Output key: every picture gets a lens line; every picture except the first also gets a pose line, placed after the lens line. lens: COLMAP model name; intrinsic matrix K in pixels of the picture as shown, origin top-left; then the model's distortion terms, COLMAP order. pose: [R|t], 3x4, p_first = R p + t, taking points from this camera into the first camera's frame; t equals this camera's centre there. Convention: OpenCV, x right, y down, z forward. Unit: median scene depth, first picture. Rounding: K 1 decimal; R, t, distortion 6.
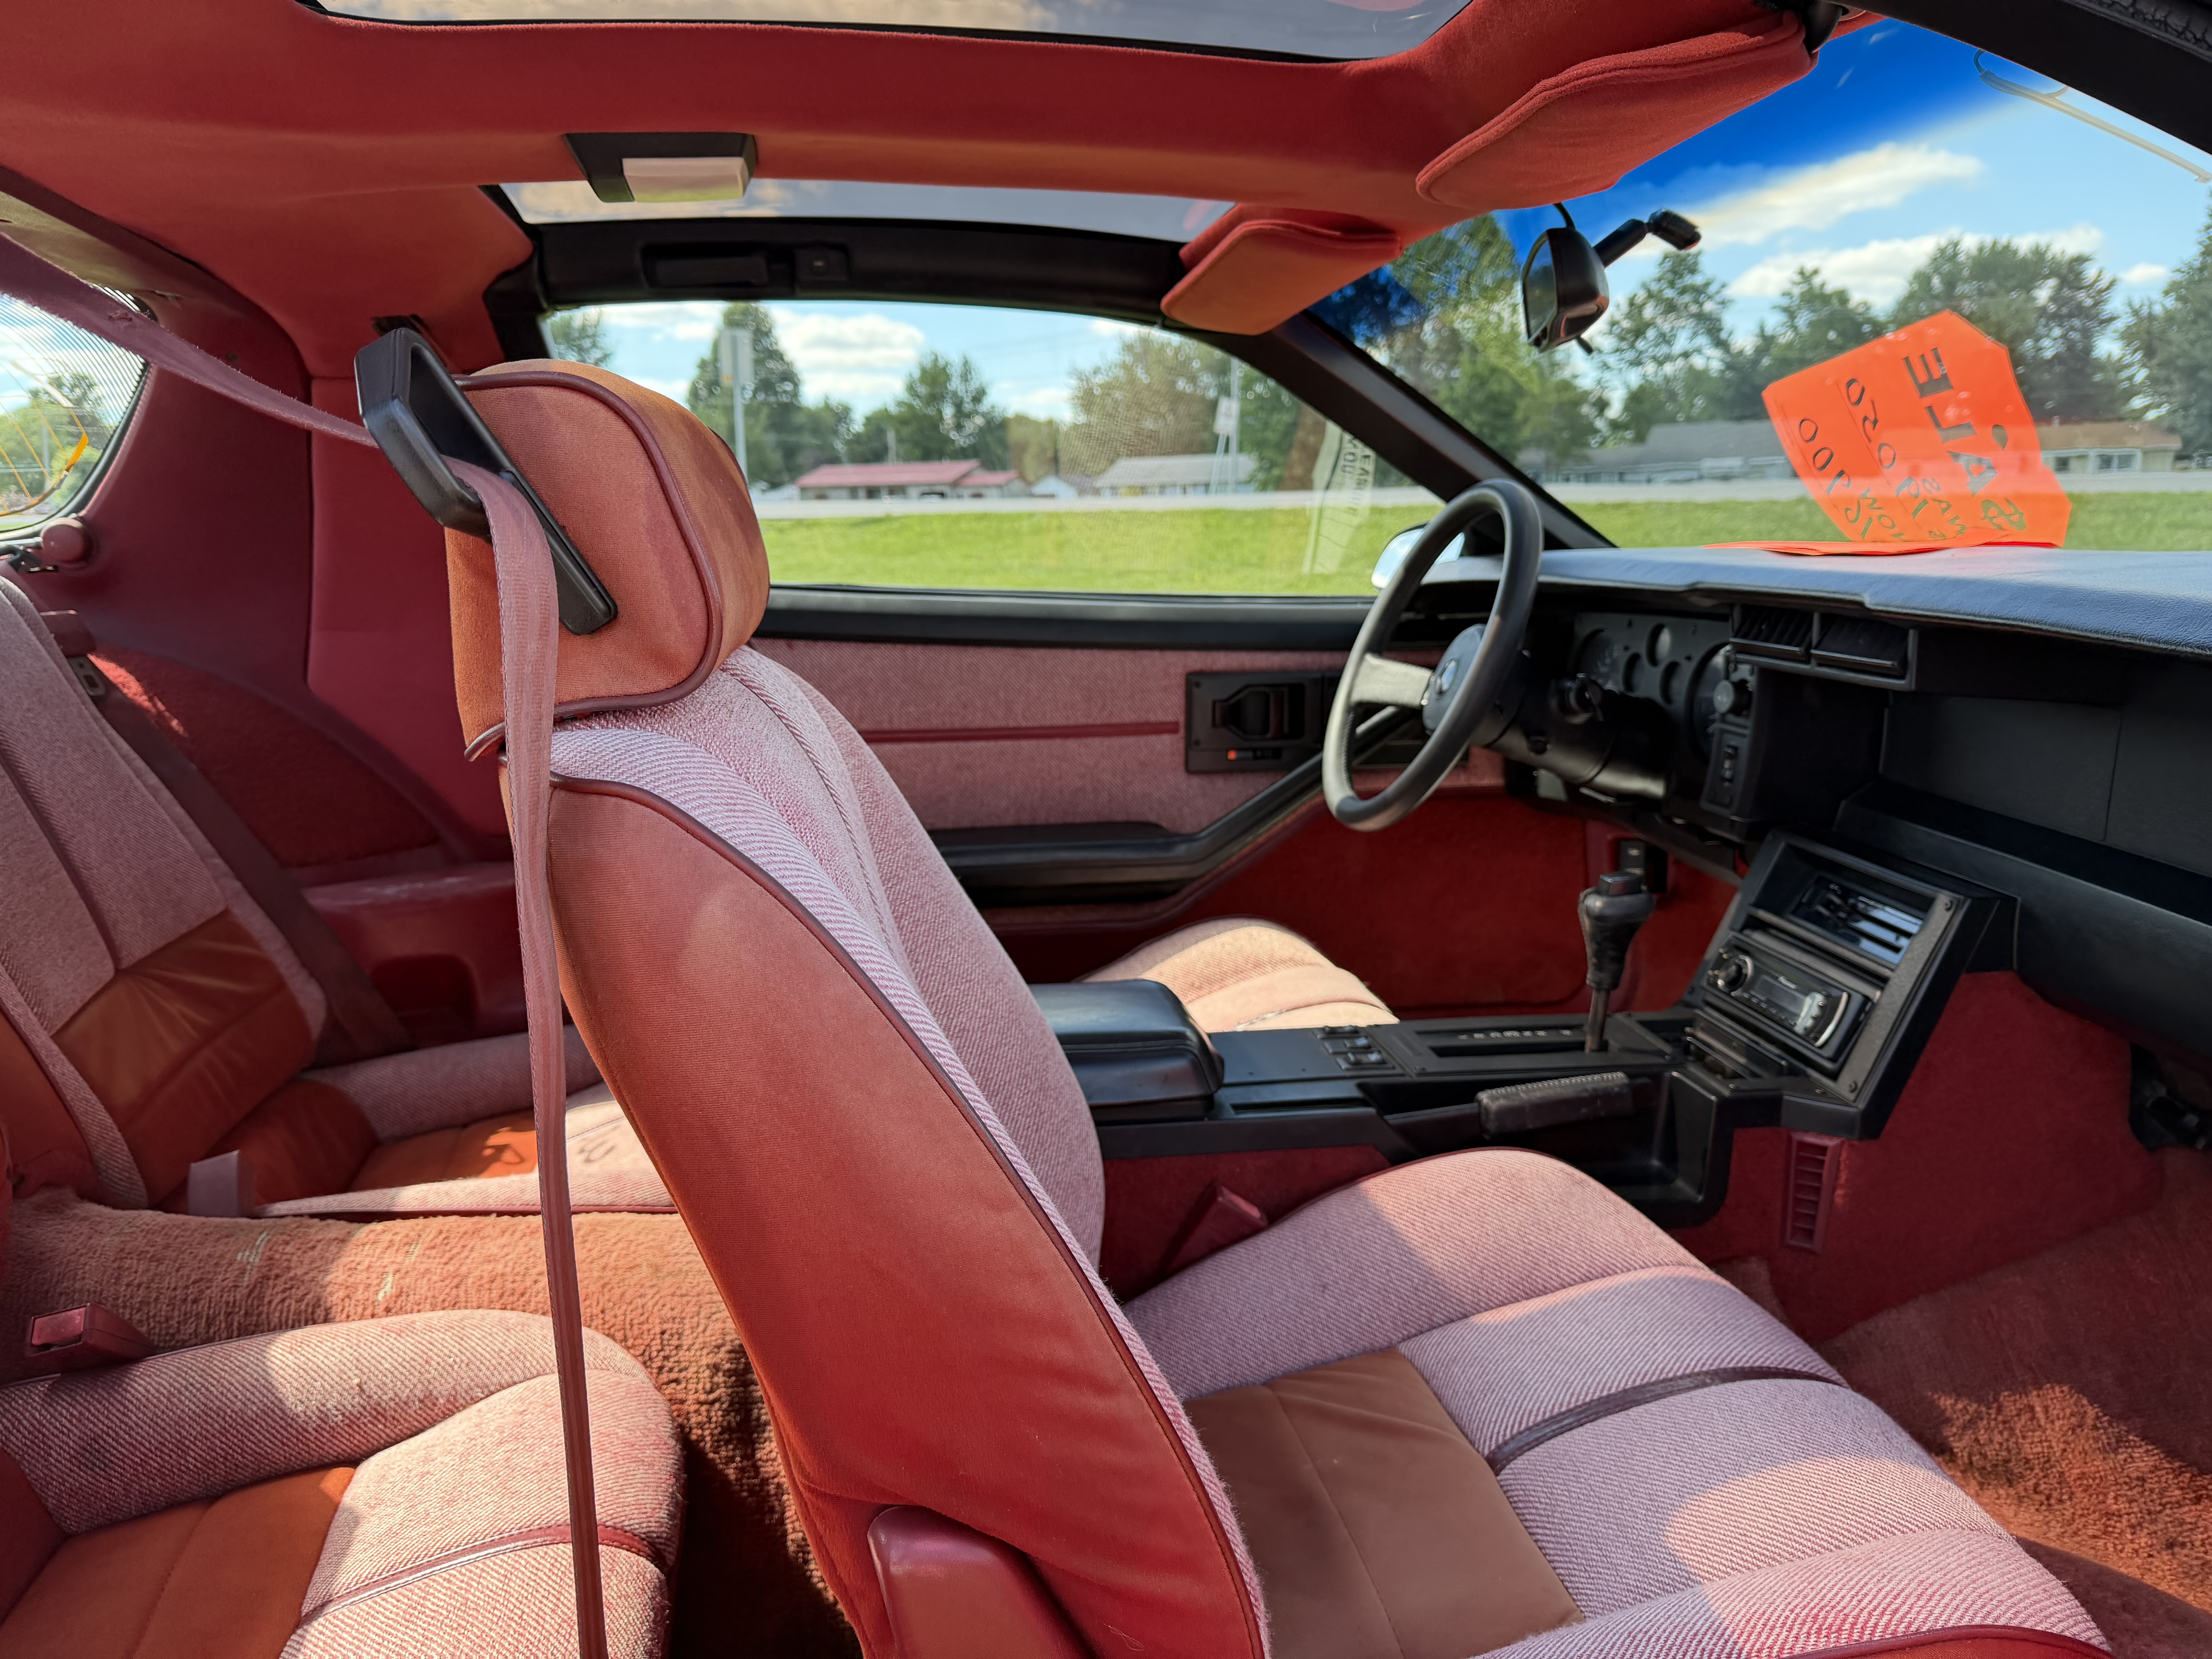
lens RADIAL K [[1544.0, 0, 1070.6], [0, 1544.0, 780.2], [0, 0, 1]] dist [0.022513, -0.048807]
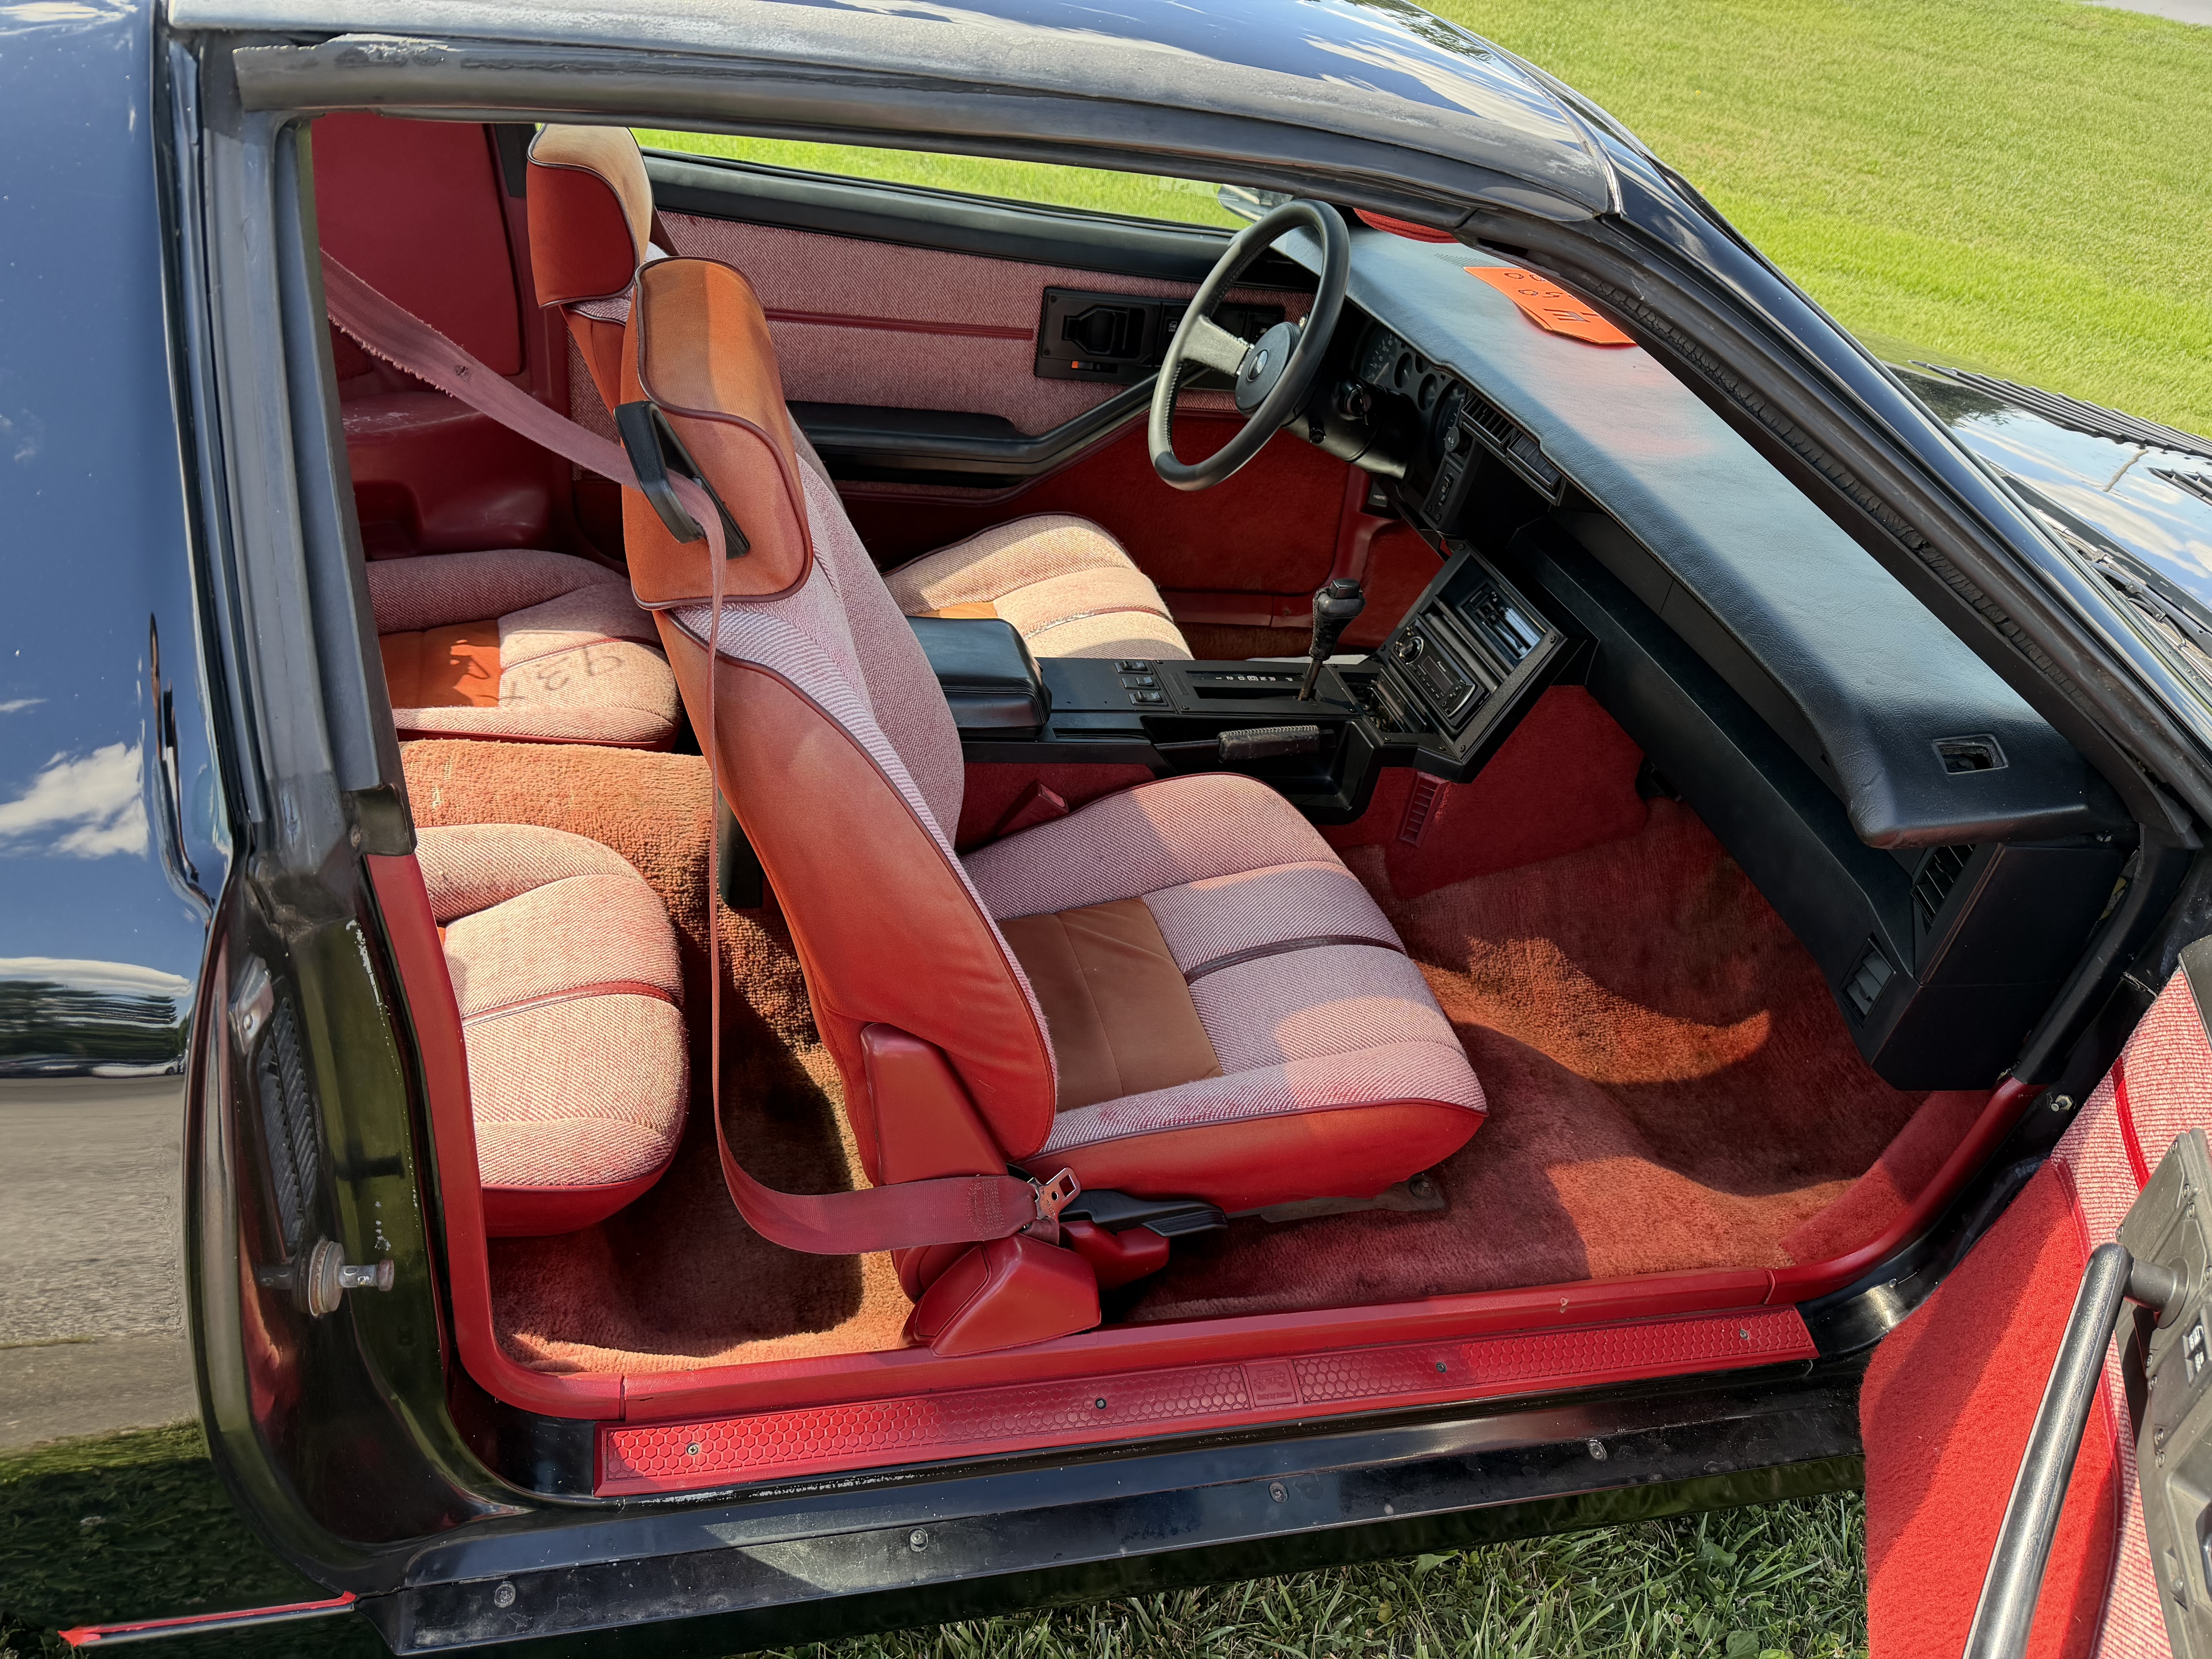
lens RADIAL K [[1544.0, 0, 1071.5], [0, 1544.0, 764.0], [0, 0, 1]] dist [0.022513, -0.048807]
pose [[0.984941, 0.076377, 0.155103, -0.100231], [-0.128252, 0.924393, 0.359235, -0.279482], [-0.115939, -0.373717, 0.920268, -0.342607]]
